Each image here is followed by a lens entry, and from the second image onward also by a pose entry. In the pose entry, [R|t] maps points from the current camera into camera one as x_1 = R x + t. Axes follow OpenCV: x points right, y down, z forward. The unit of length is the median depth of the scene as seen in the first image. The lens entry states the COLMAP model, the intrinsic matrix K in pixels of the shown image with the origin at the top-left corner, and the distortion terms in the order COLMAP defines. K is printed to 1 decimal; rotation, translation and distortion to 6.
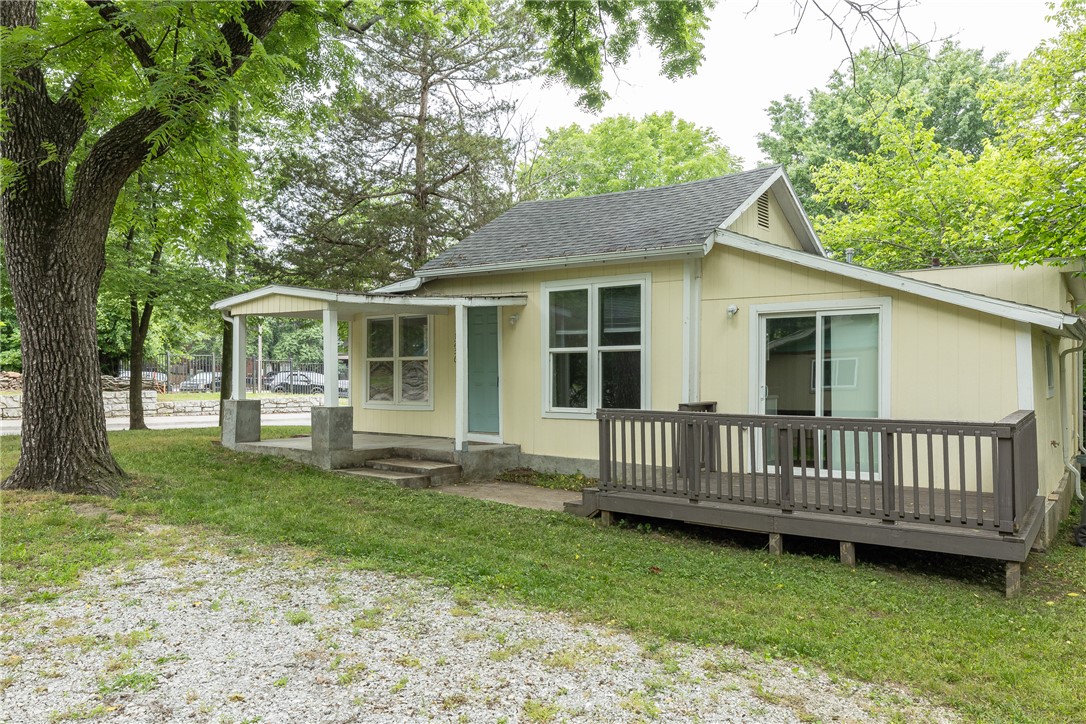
lens RADIAL K [[780.5, 0, 542.1], [0, 780.5, 363.7], [0, 0, 1]] dist [-0.001173, 0.000745]
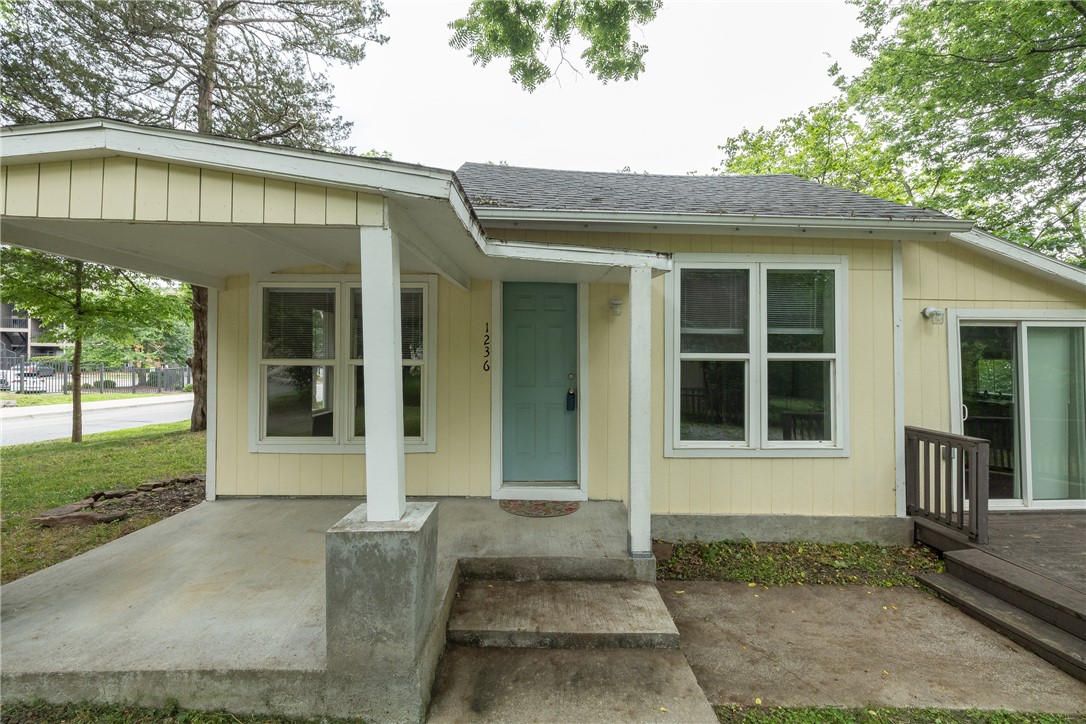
lens RADIAL K [[455.2, 0, 540.3], [0, 455.2, 359.6], [0, 0, 1]] dist [0.001210, 0.000150]
pose [[0.786731, 0.009157, 0.617229, -0.352407], [-0.015915, 0.999858, 0.005452, -0.015721], [-0.617091, -0.014112, 0.786765, 0.831229]]
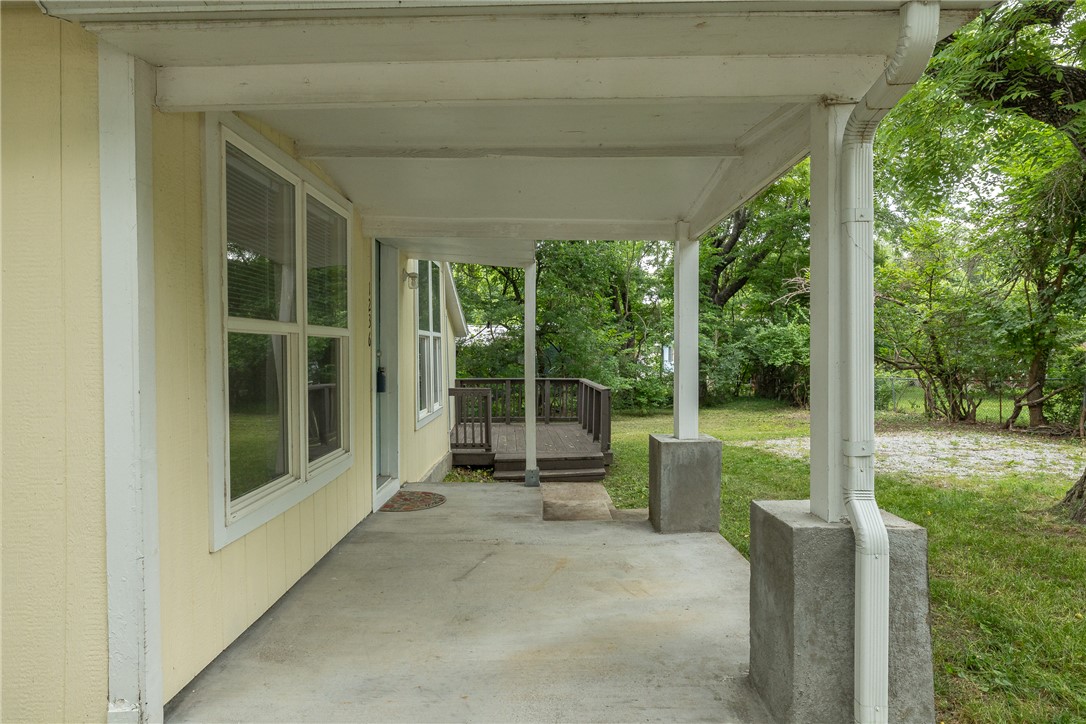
lens RADIAL K [[642.5, 0, 538.4], [0, 642.5, 360.8], [0, 0, 1]] dist [0.001315, 0.000263]
pose [[-0.605033, -0.009122, 0.796148, -0.558204], [-0.007560, 0.999955, 0.005713, 0.004516], [-0.796165, -0.002562, -0.605075, 1.368567]]
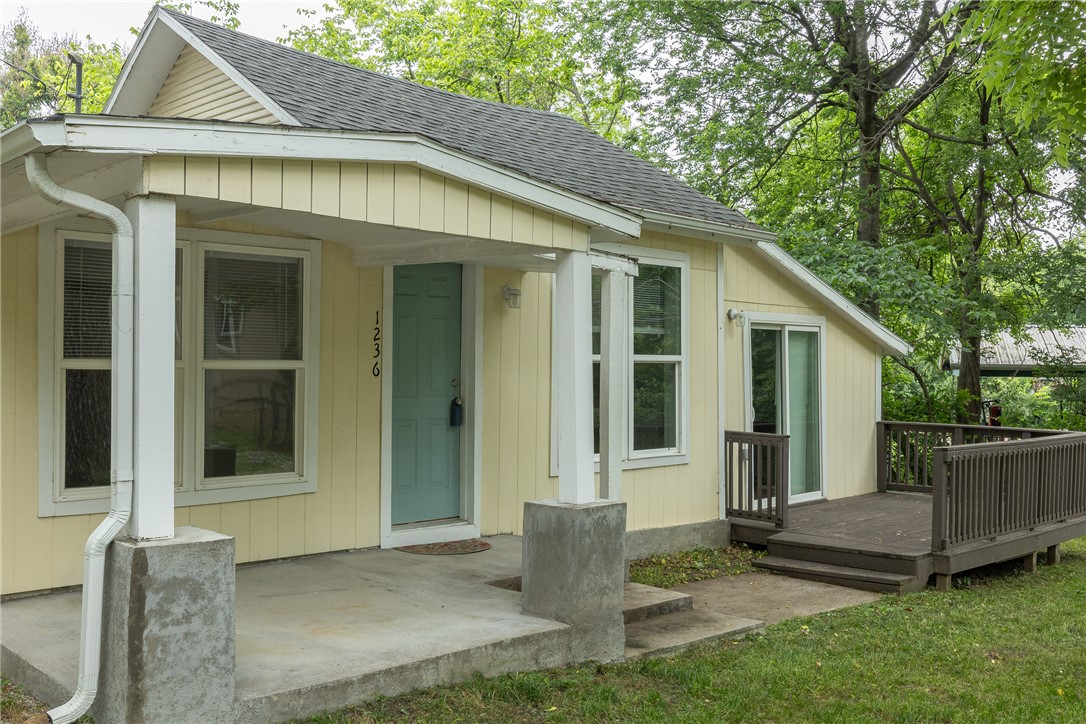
lens RADIAL K [[1051.6, 0, 543.0], [0, 1051.6, 361.8], [0, 0, 1]] dist [-0.000852, 0.000000]
pose [[0.162925, 0.003535, 0.986632, -0.818844], [-0.025777, 0.999667, 0.000675, -0.015413], [-0.986302, -0.025543, 0.162962, 0.964196]]
